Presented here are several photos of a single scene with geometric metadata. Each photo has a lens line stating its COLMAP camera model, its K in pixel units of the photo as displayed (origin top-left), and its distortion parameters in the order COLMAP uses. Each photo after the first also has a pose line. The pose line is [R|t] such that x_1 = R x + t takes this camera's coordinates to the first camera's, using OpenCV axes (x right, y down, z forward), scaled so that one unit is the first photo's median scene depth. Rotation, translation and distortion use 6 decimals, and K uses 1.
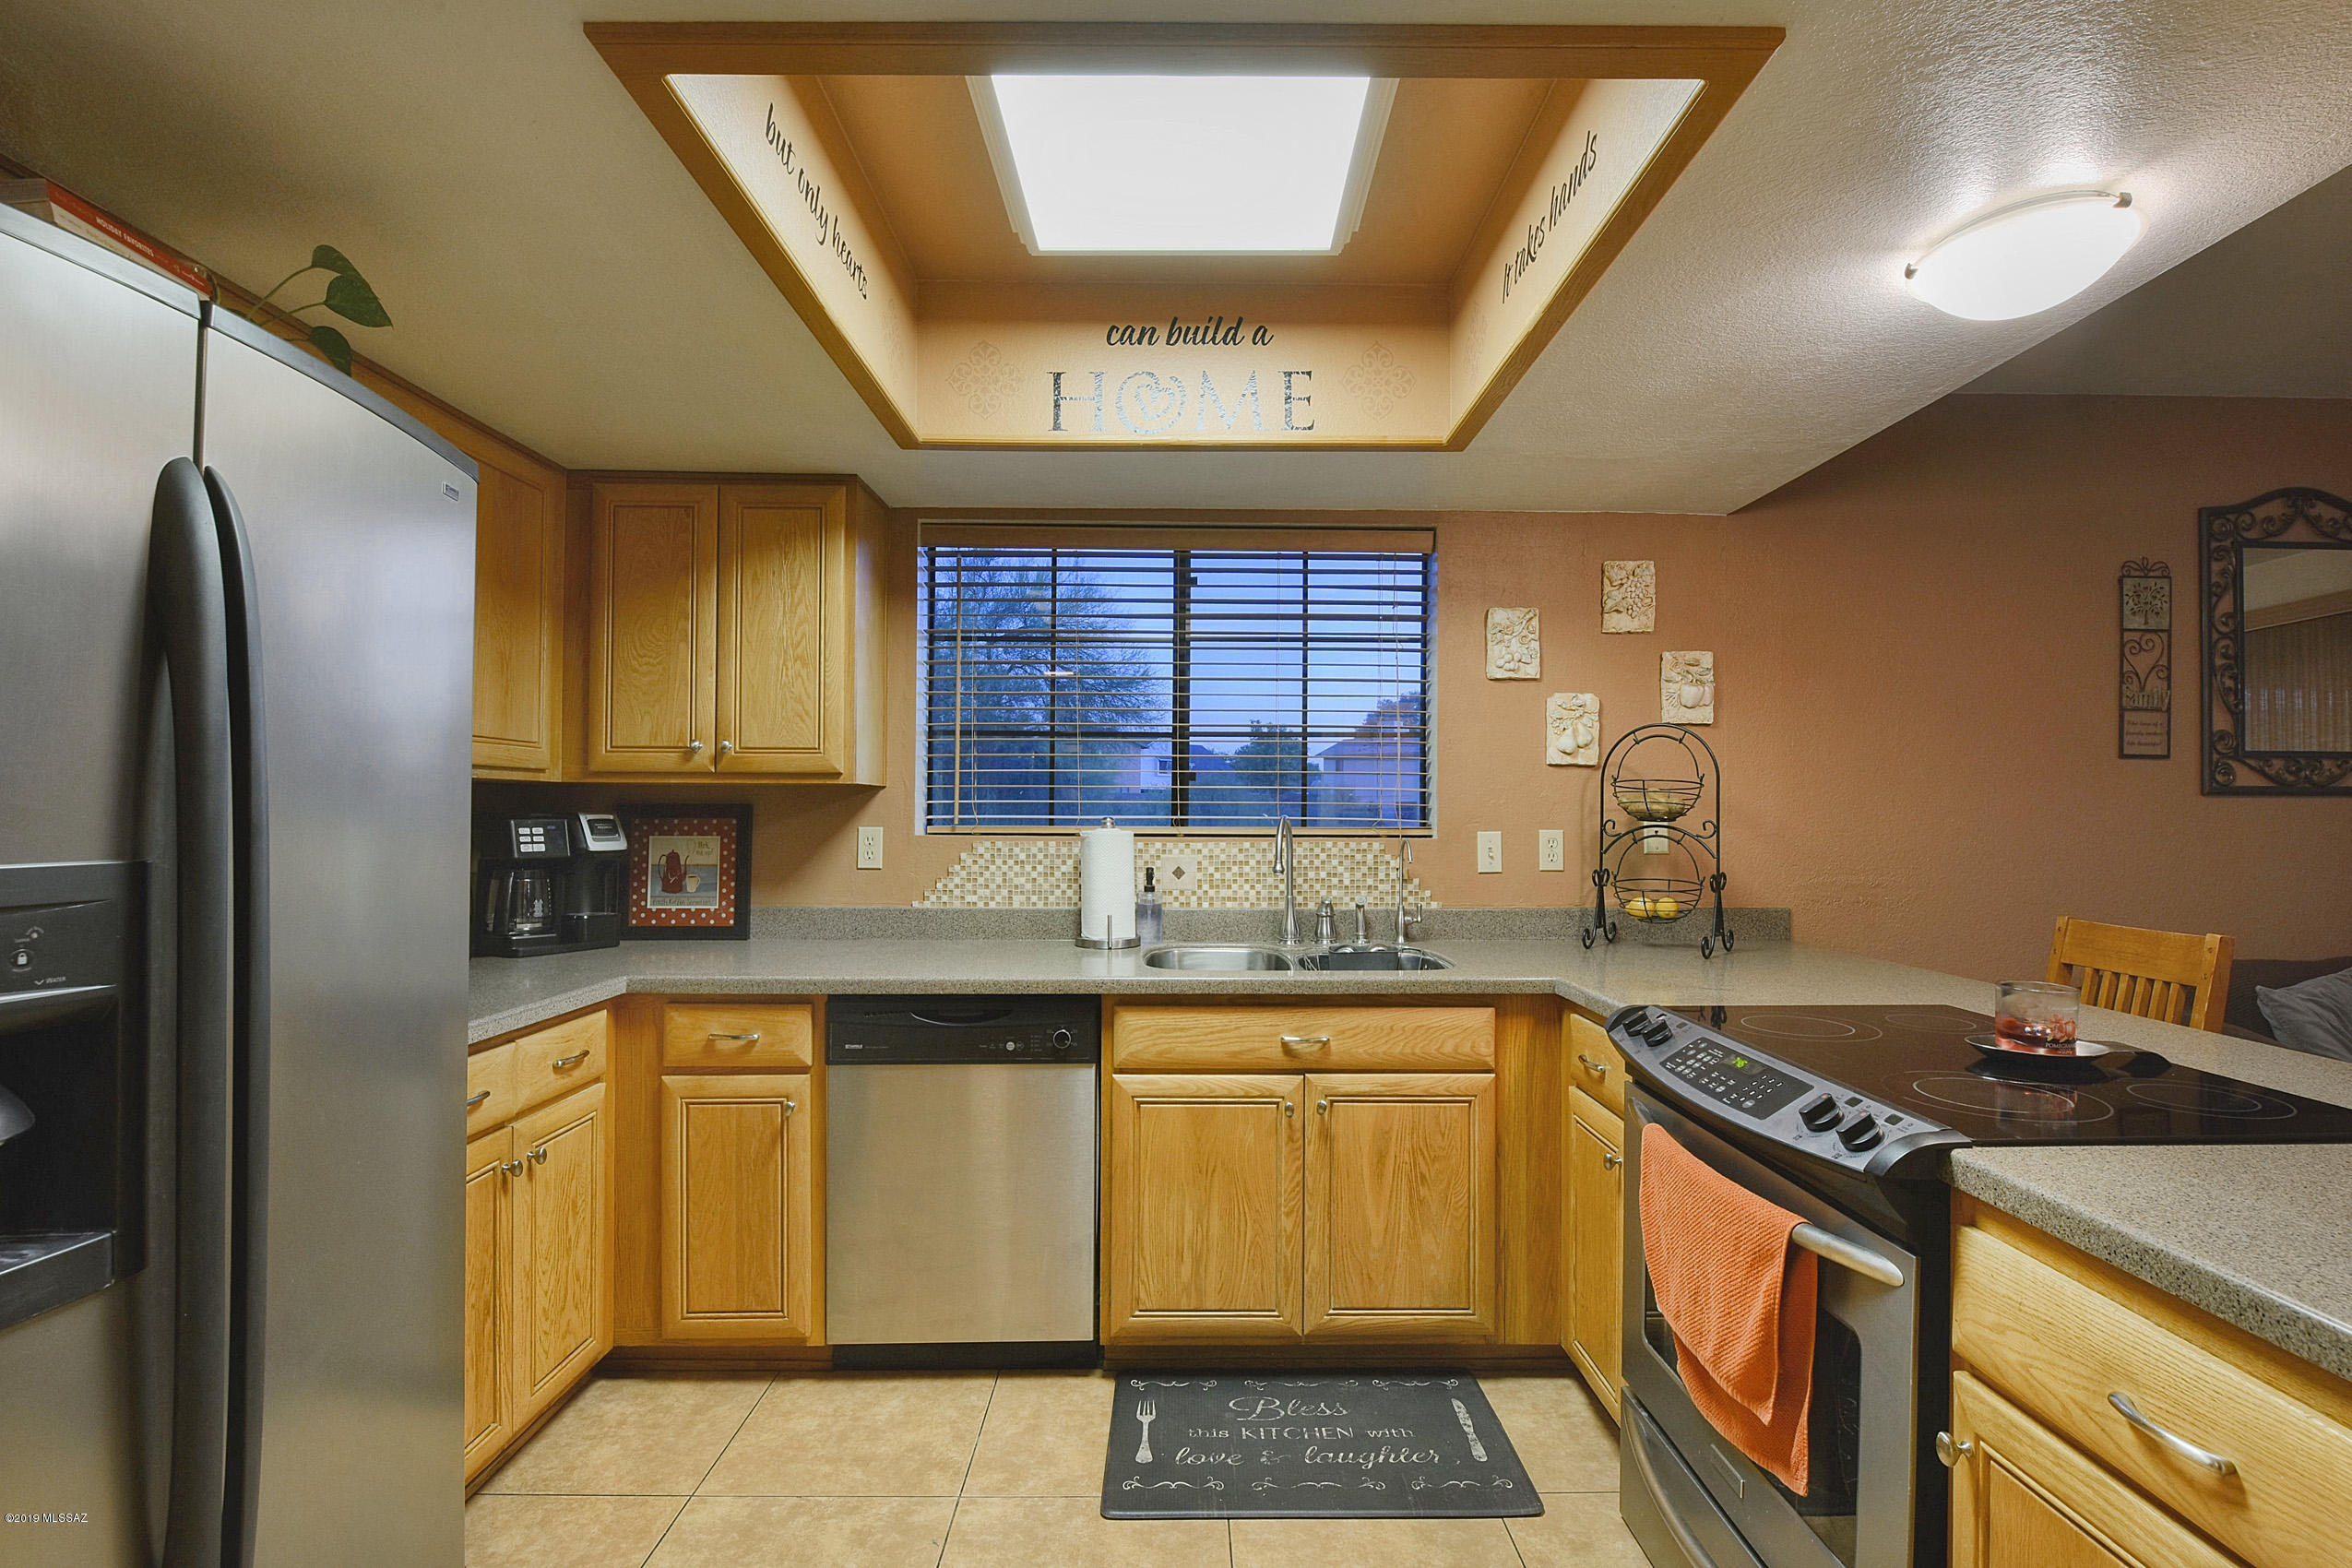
lens RADIAL K [[1071.7, 0, 1214.7], [0, 1071.7, 807.4], [0, 0, 1]] dist [0.014714, -0.016544]
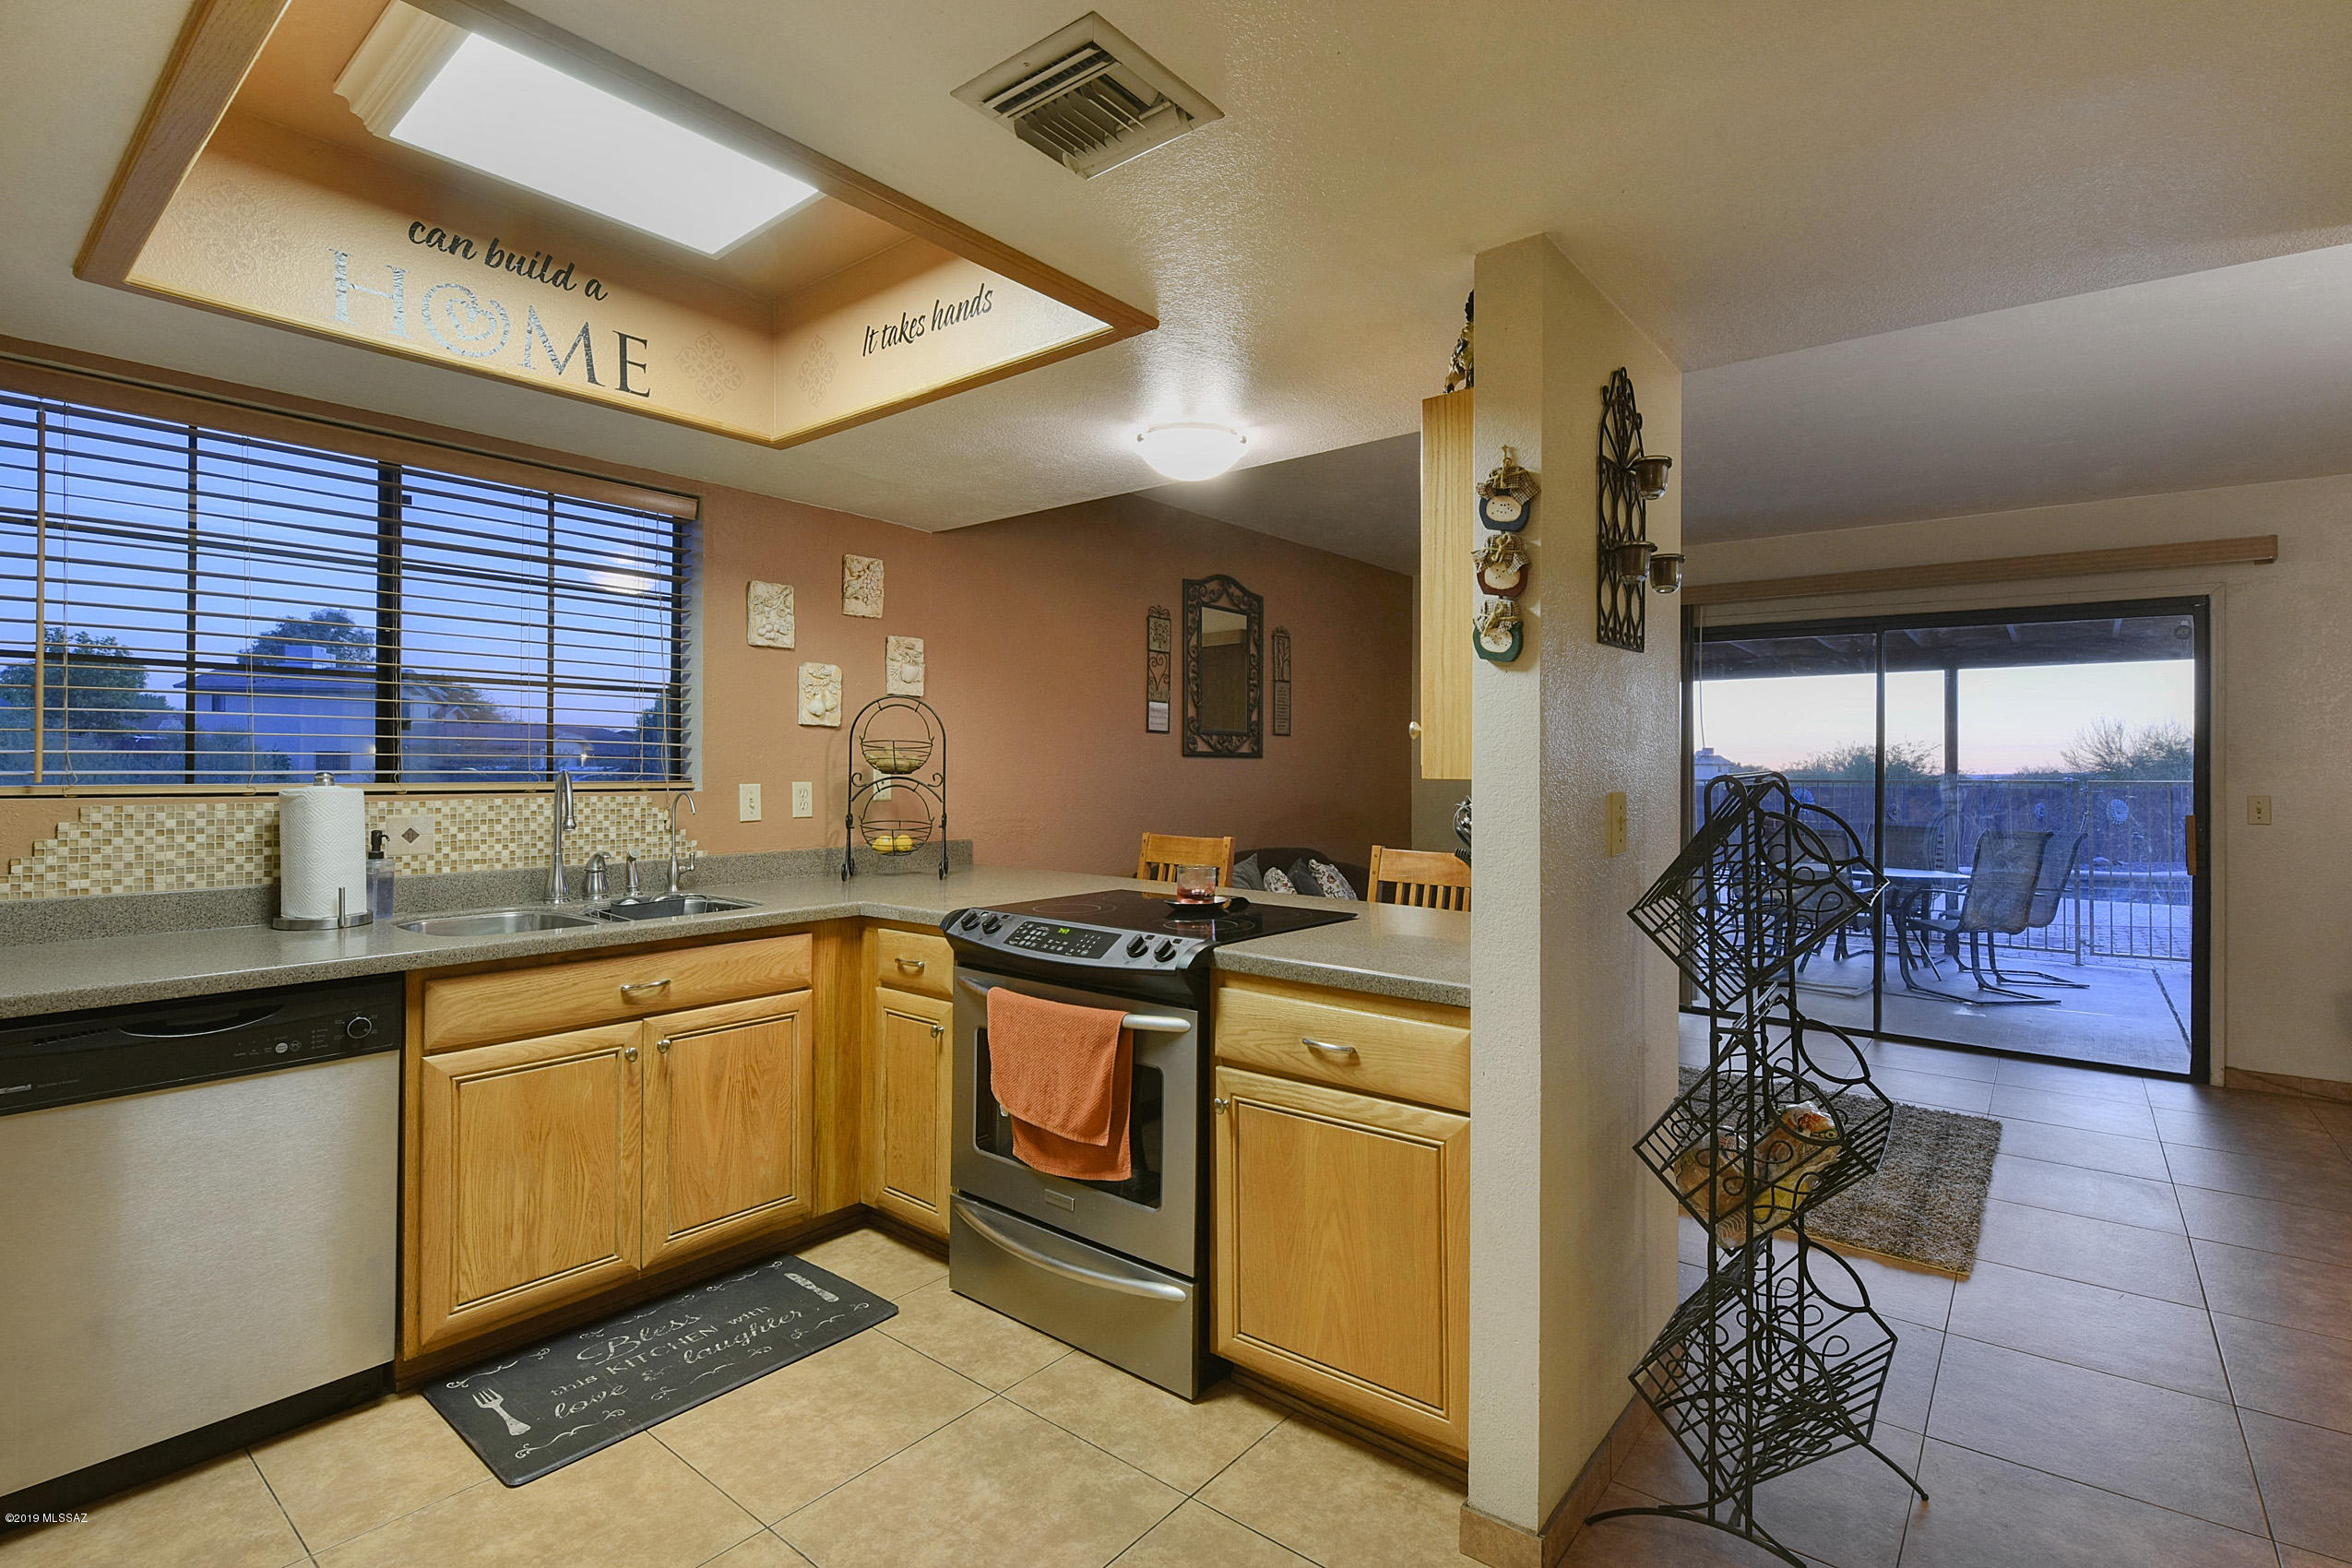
lens RADIAL K [[1064.6, 0, 1236.4], [0, 1064.6, 775.4], [0, 0, 1]] dist [-0.004358, -0.001115]
pose [[0.622962, -0.006379, 0.782226, -0.296206], [-0.004700, 0.999918, 0.011897, -0.001597], [-0.782238, -0.011088, 0.622881, -0.070673]]
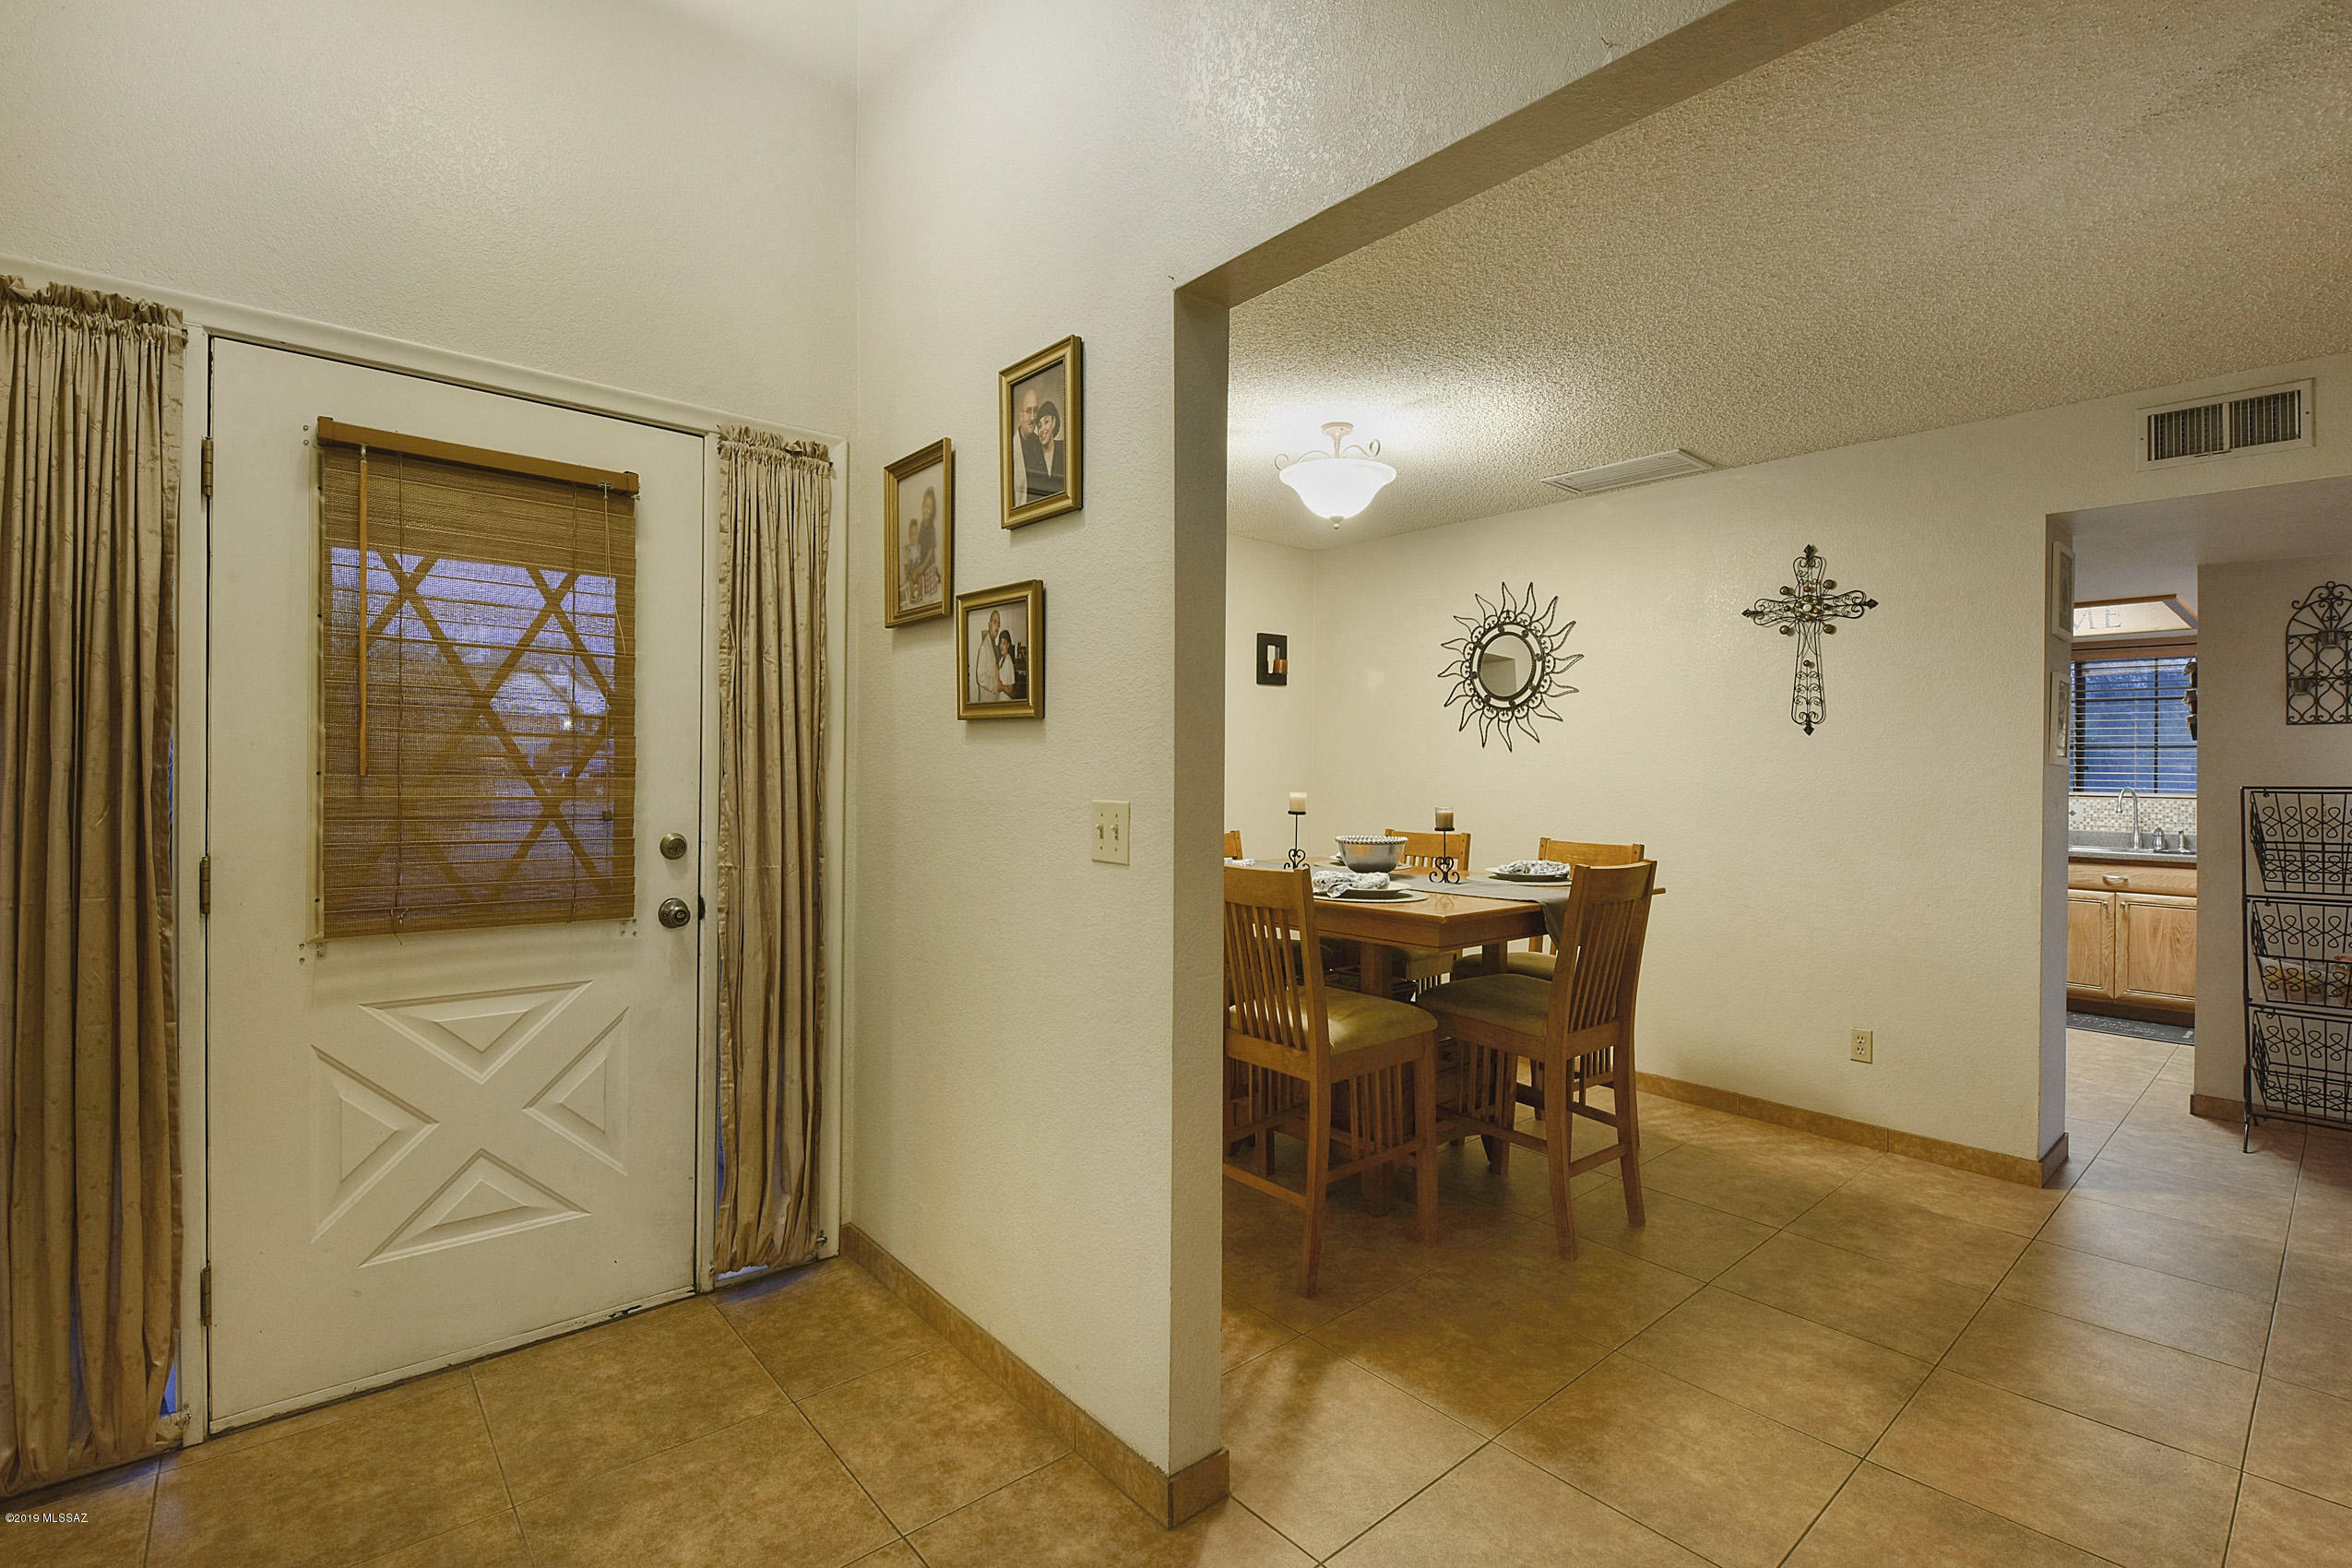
lens RADIAL K [[1064.6, 0, 1236.4], [0, 1064.6, 775.4], [0, 0, 1]] dist [-0.004358, -0.001115]
pose [[0.660014, 0.007854, -0.751212, 0.474800], [-0.006392, 0.999968, 0.004838, -0.015317], [0.751226, 0.001608, 0.660043, -1.740683]]
